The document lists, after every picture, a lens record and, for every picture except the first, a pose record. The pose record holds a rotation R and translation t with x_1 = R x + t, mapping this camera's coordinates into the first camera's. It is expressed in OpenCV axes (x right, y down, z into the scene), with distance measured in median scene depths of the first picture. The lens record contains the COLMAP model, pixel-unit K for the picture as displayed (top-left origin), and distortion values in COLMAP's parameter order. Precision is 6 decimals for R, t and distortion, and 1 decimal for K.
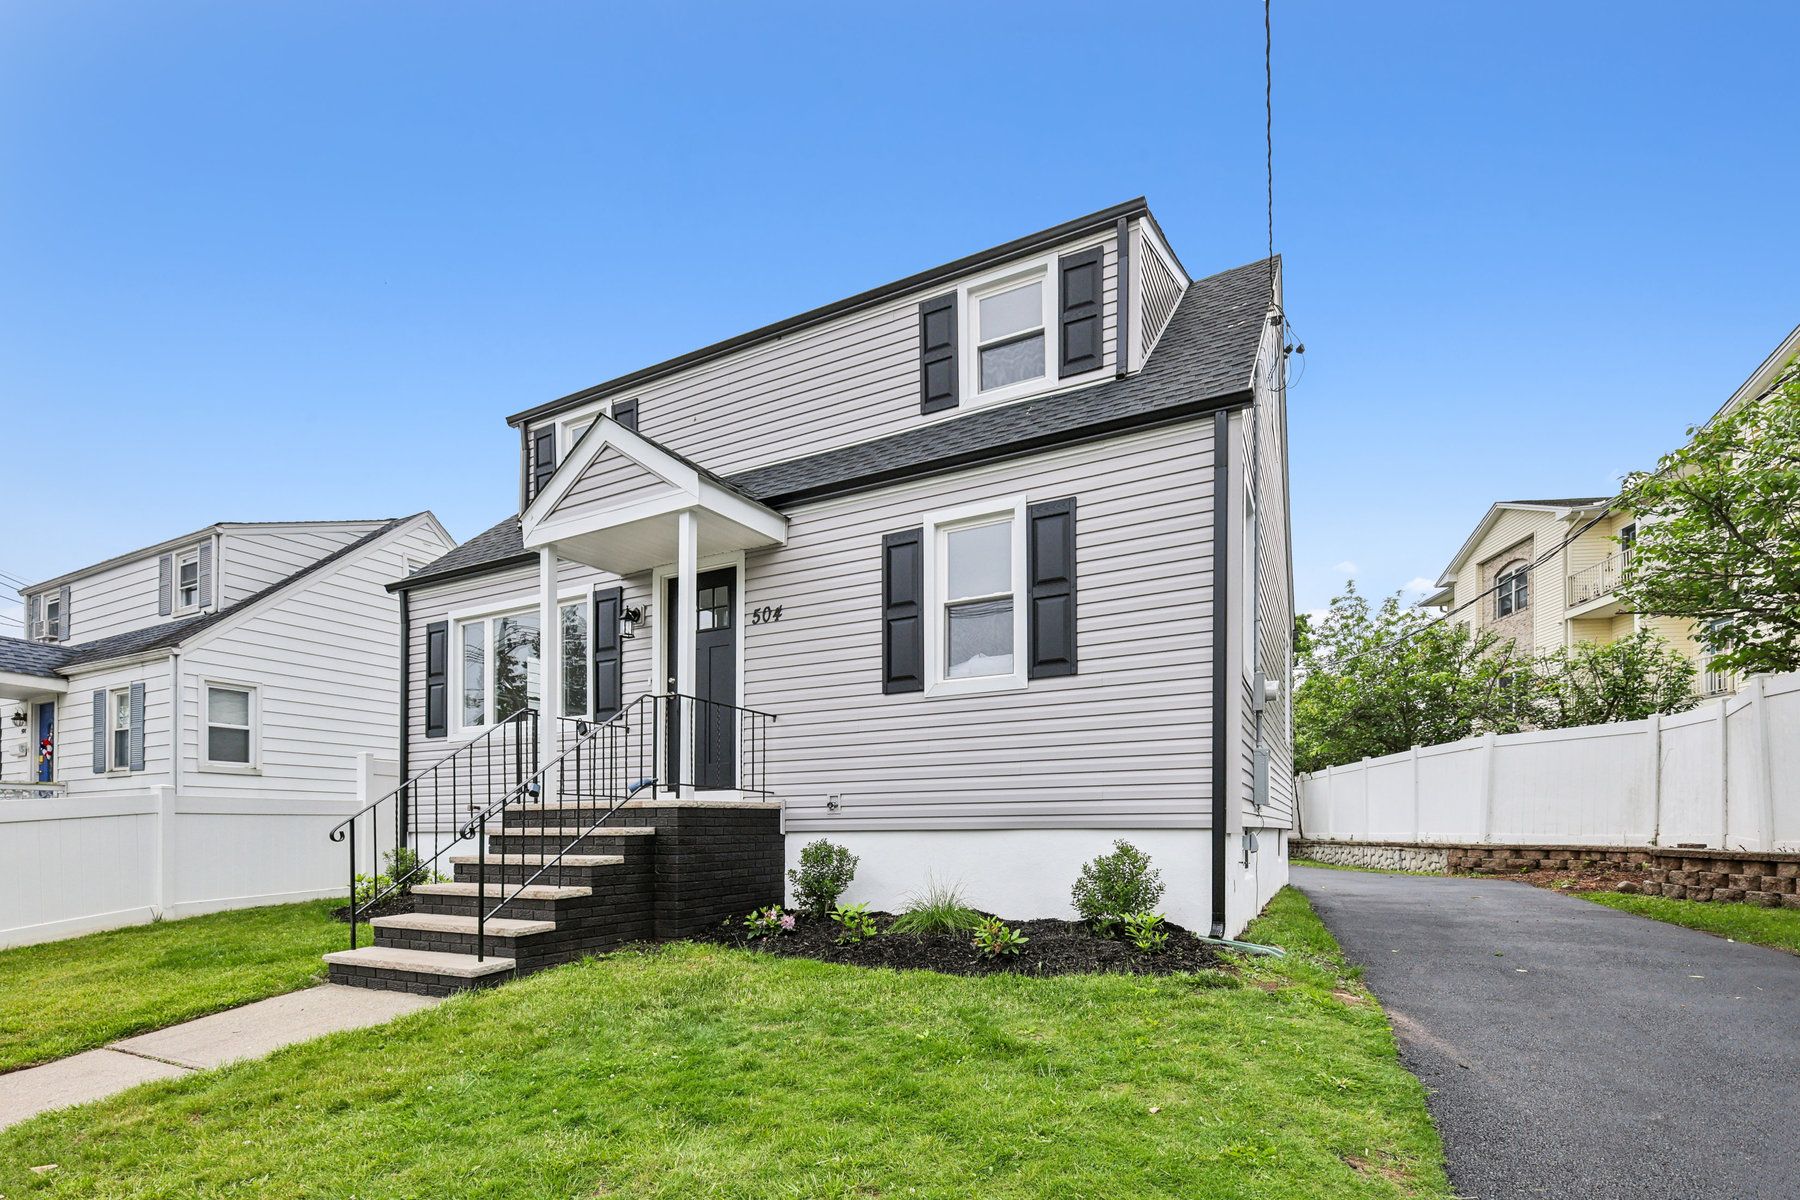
lens RADIAL K [[796.0, 0, 900.0], [0, 796.0, 600.0], [0, 0, 1]] dist [-0.000220, -0.000270]
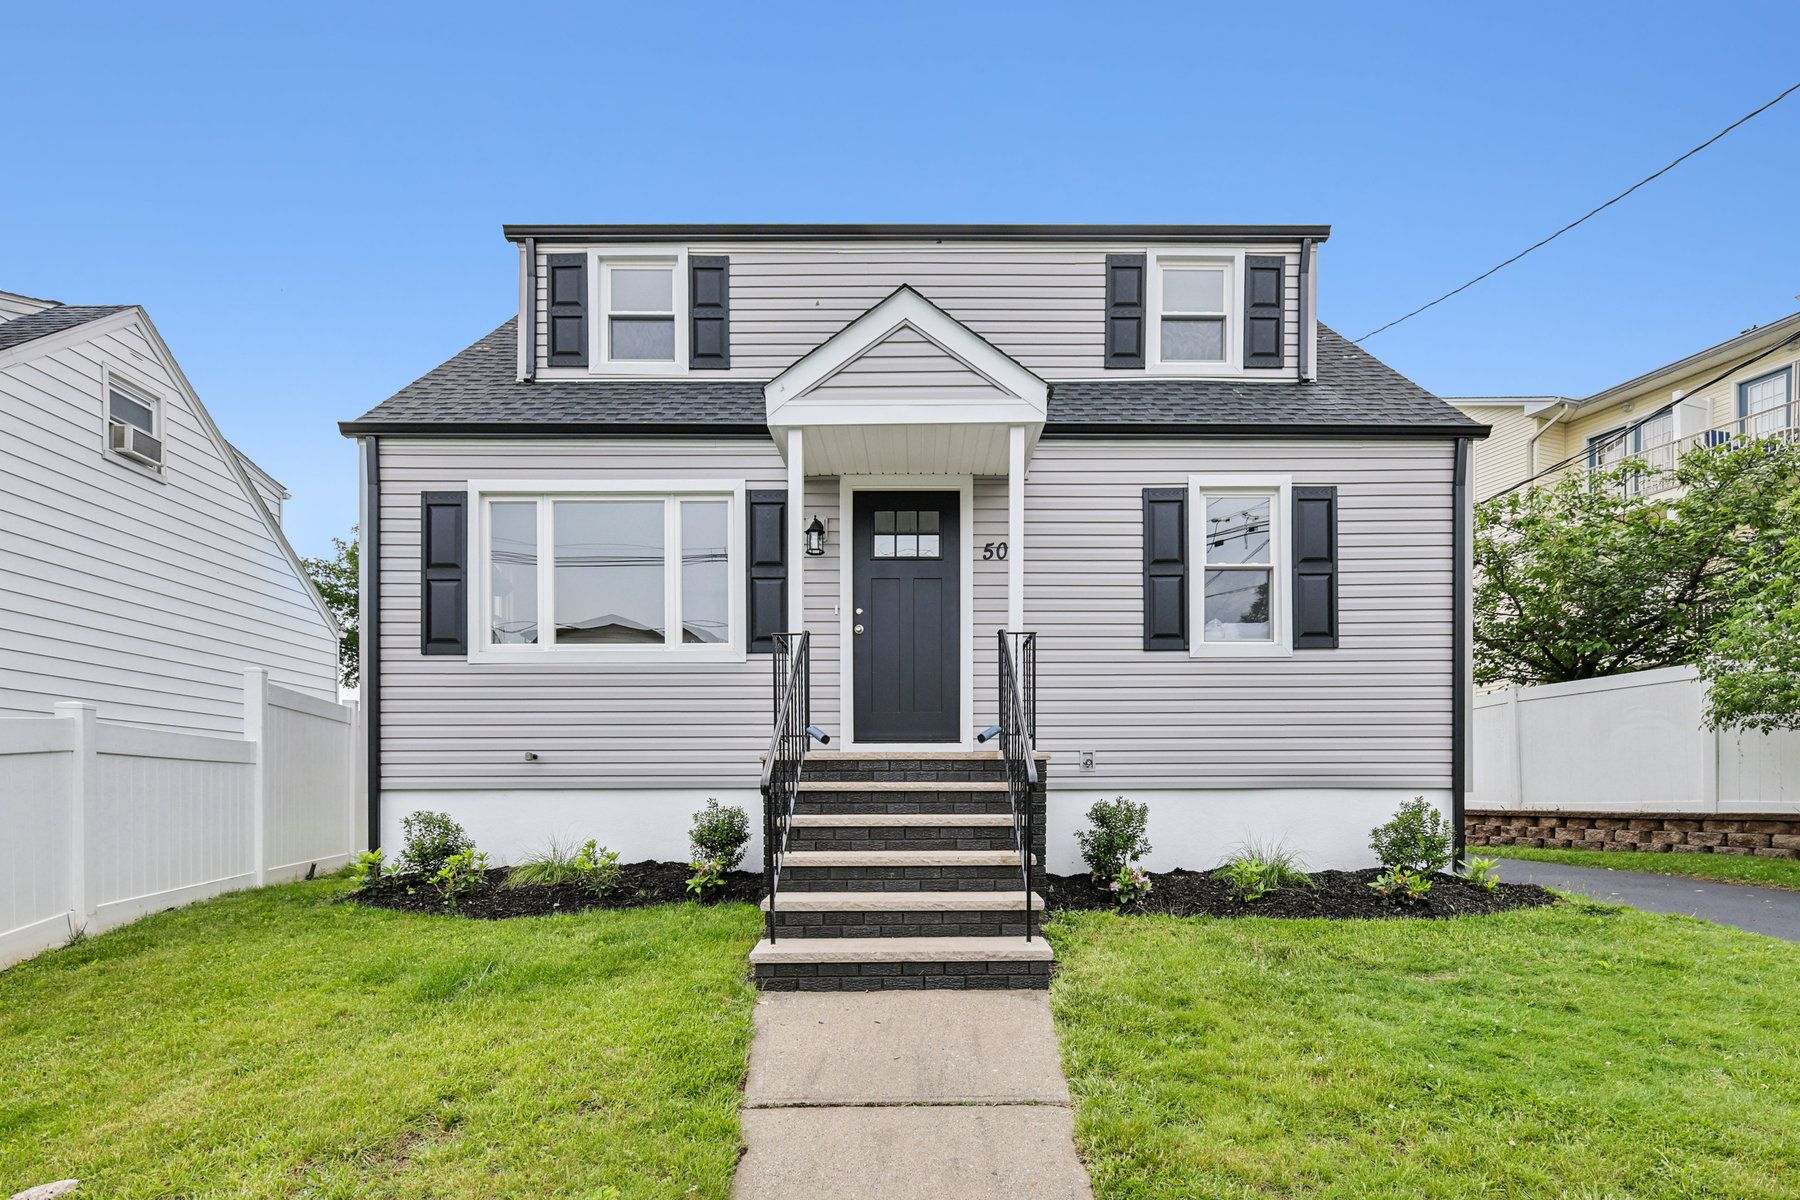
lens RADIAL K [[838.5, 0, 904.0], [0, 838.5, 568.2], [0, 0, 1]] dist [-0.001517, 0.000184]
pose [[0.884092, 0.125969, 0.450015, -0.720743], [-0.131990, 0.991085, -0.018122, 0.072367], [-0.448286, -0.043376, 0.892837, 0.207258]]
